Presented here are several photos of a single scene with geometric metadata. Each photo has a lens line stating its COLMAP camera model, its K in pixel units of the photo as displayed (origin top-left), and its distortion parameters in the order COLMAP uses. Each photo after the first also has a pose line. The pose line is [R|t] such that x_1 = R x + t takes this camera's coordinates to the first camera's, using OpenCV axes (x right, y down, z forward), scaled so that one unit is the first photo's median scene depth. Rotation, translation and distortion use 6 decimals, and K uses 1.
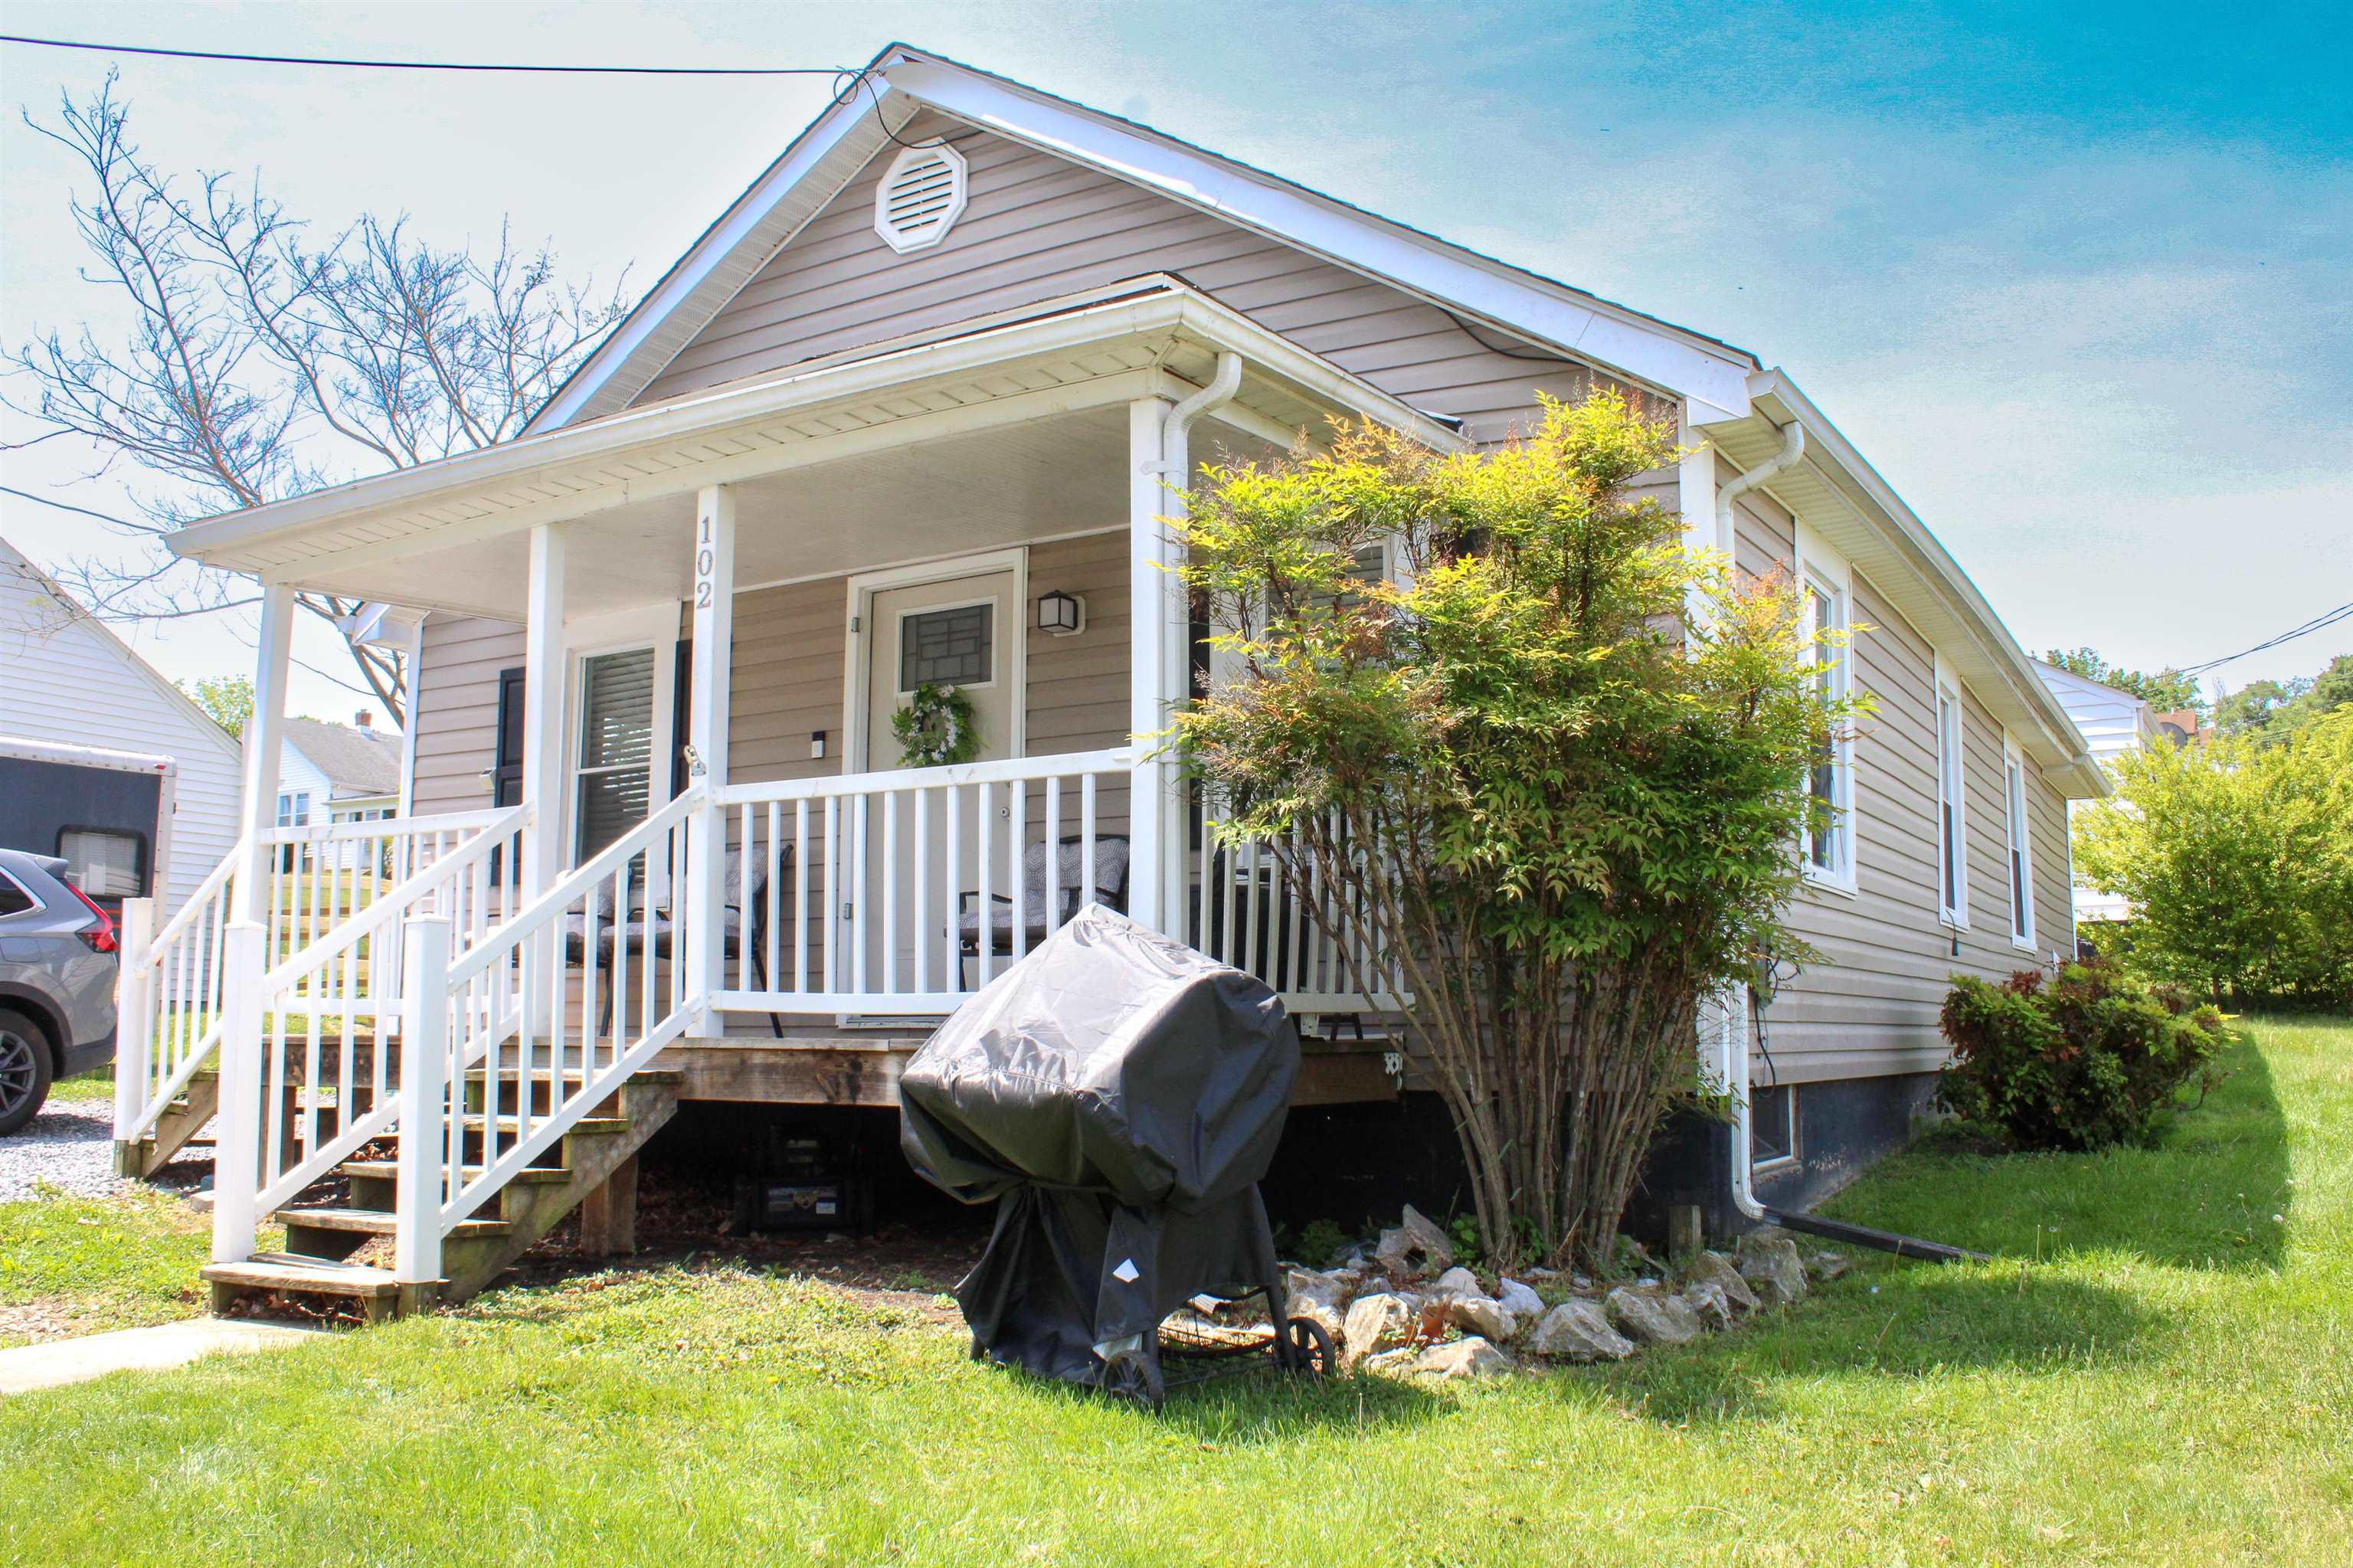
lens RADIAL K [[1955.8, 0, 1176.5], [0, 1955.8, 784.0], [0, 0, 1]] dist [-0.160054, 0.097525]
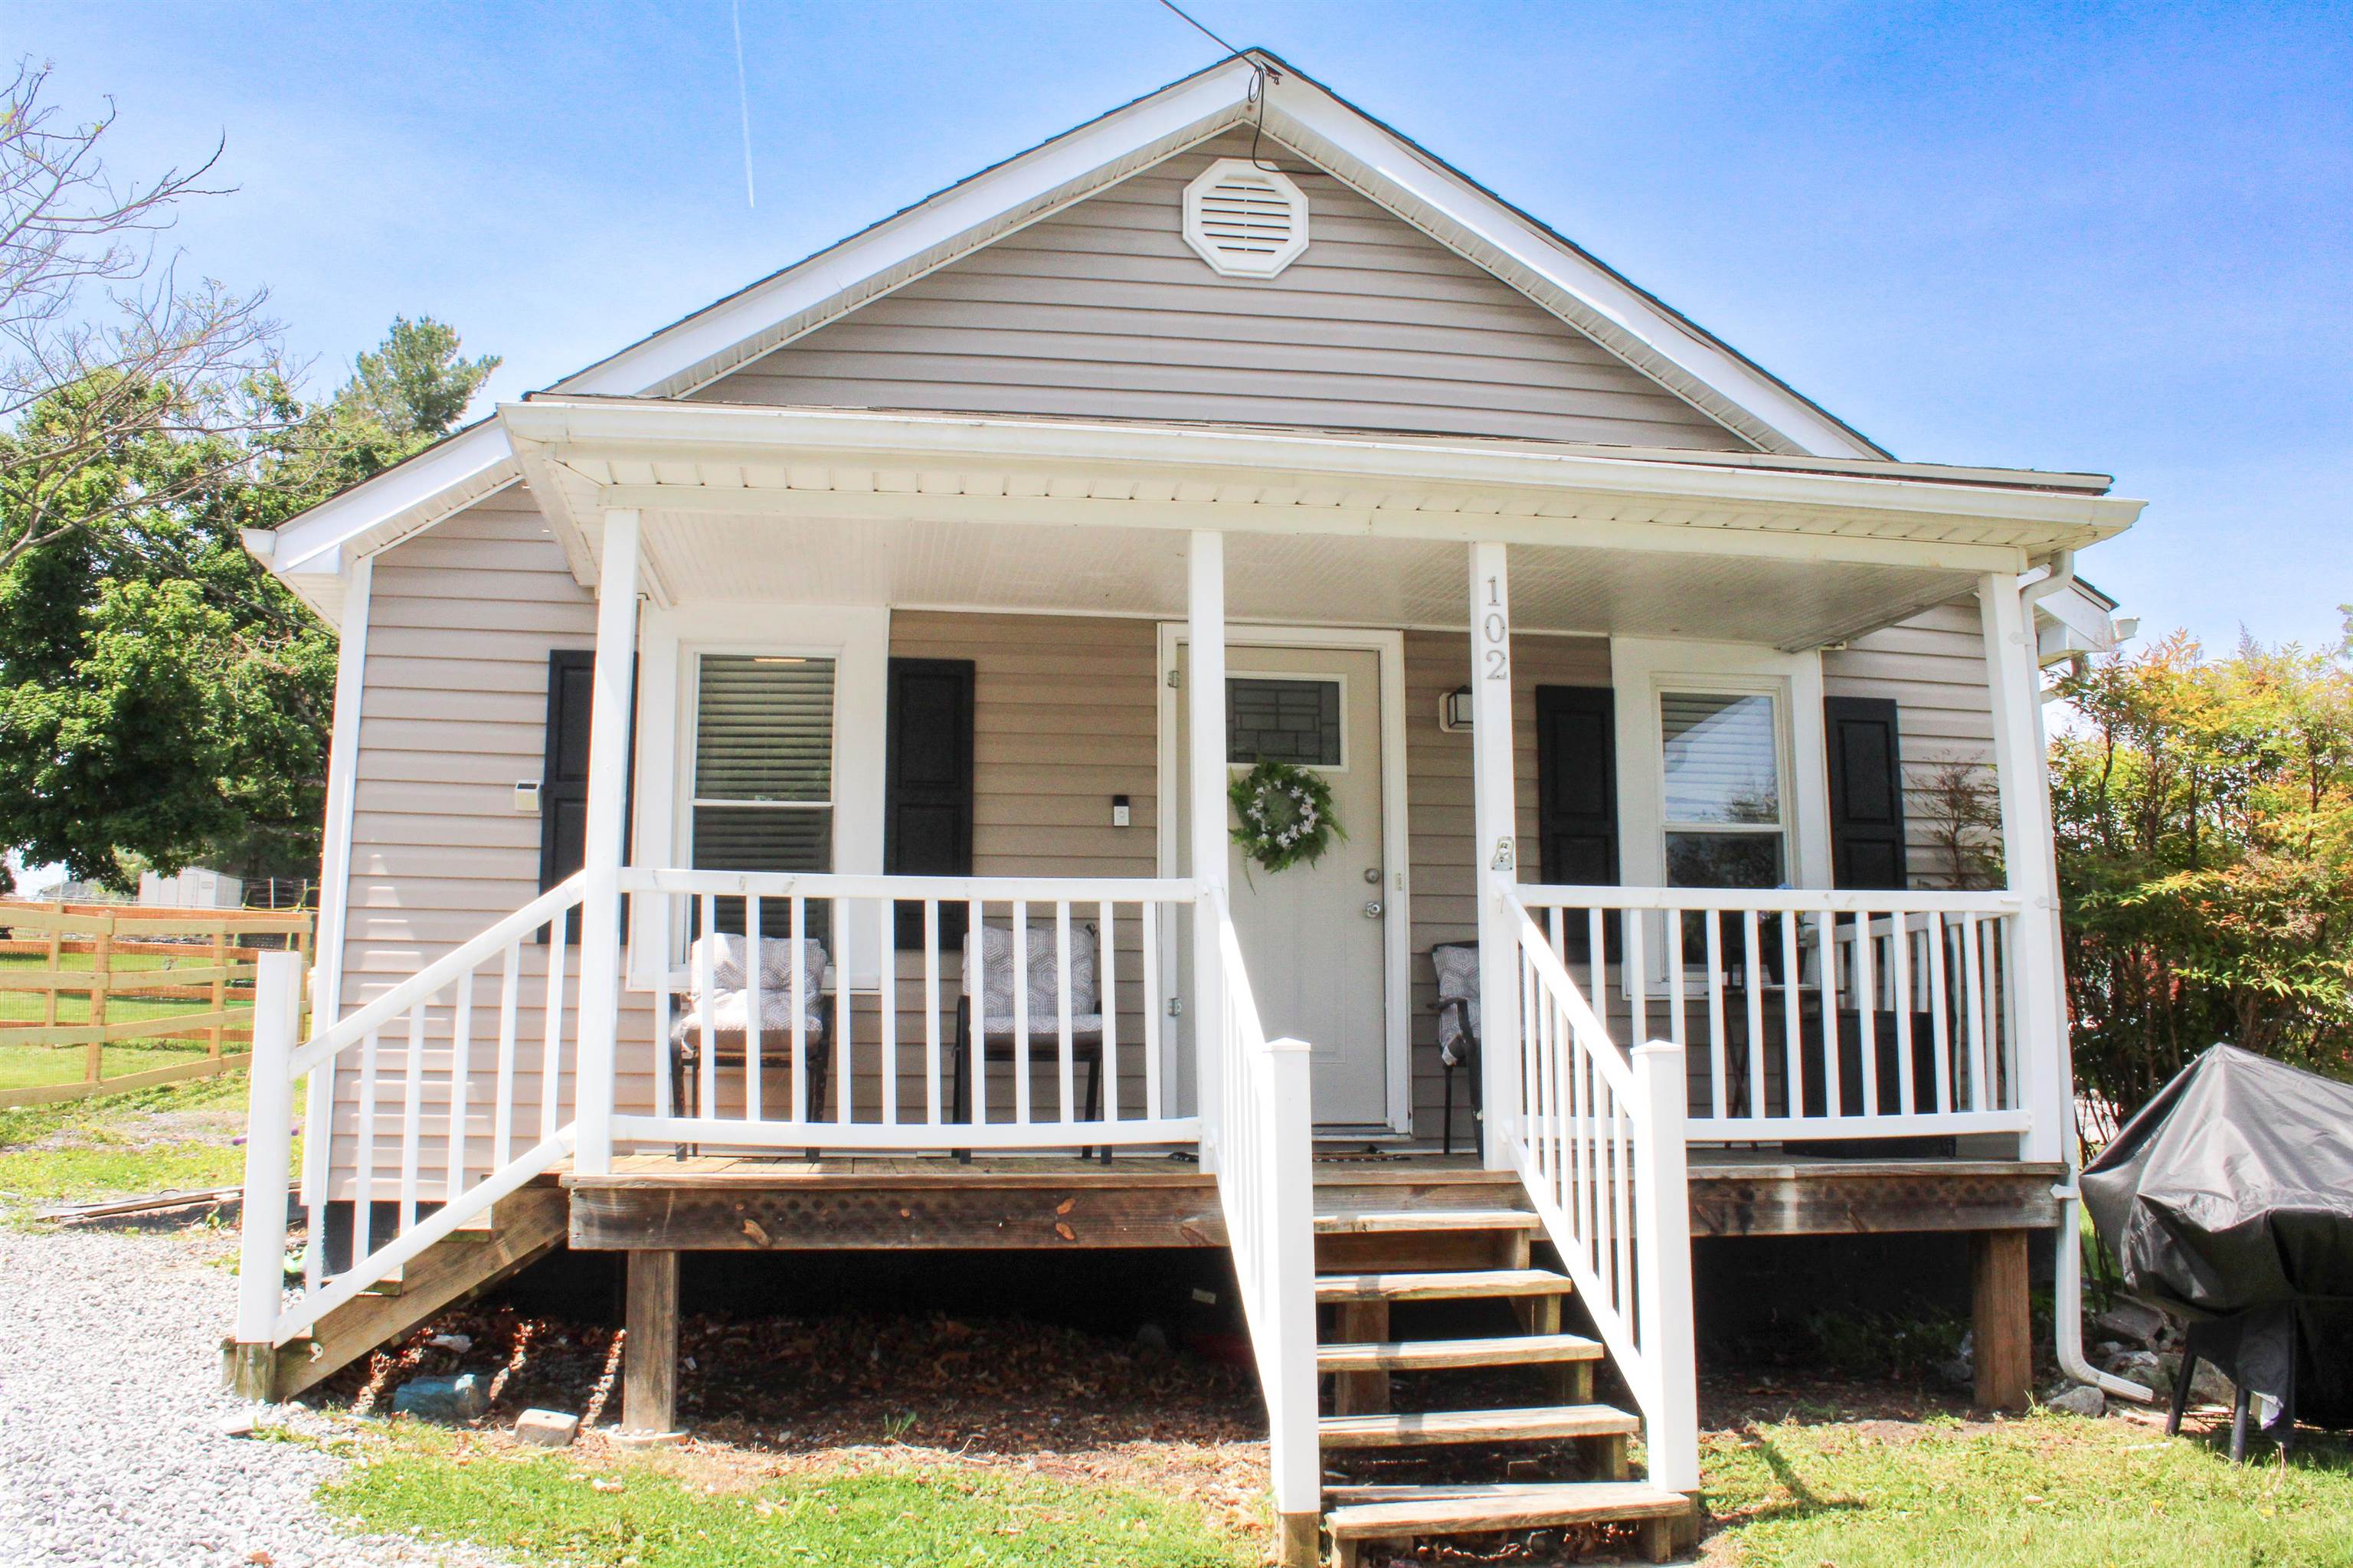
lens RADIAL K [[1925.7, 0, 1160.5], [0, 1925.7, 802.5], [0, 0, 1]] dist [-0.169383, 0.166864]
pose [[0.773089, 0.096293, 0.626945, -0.752662], [-0.087130, 0.995162, -0.045407, 0.014564], [-0.628284, -0.019522, 0.777739, 0.346254]]
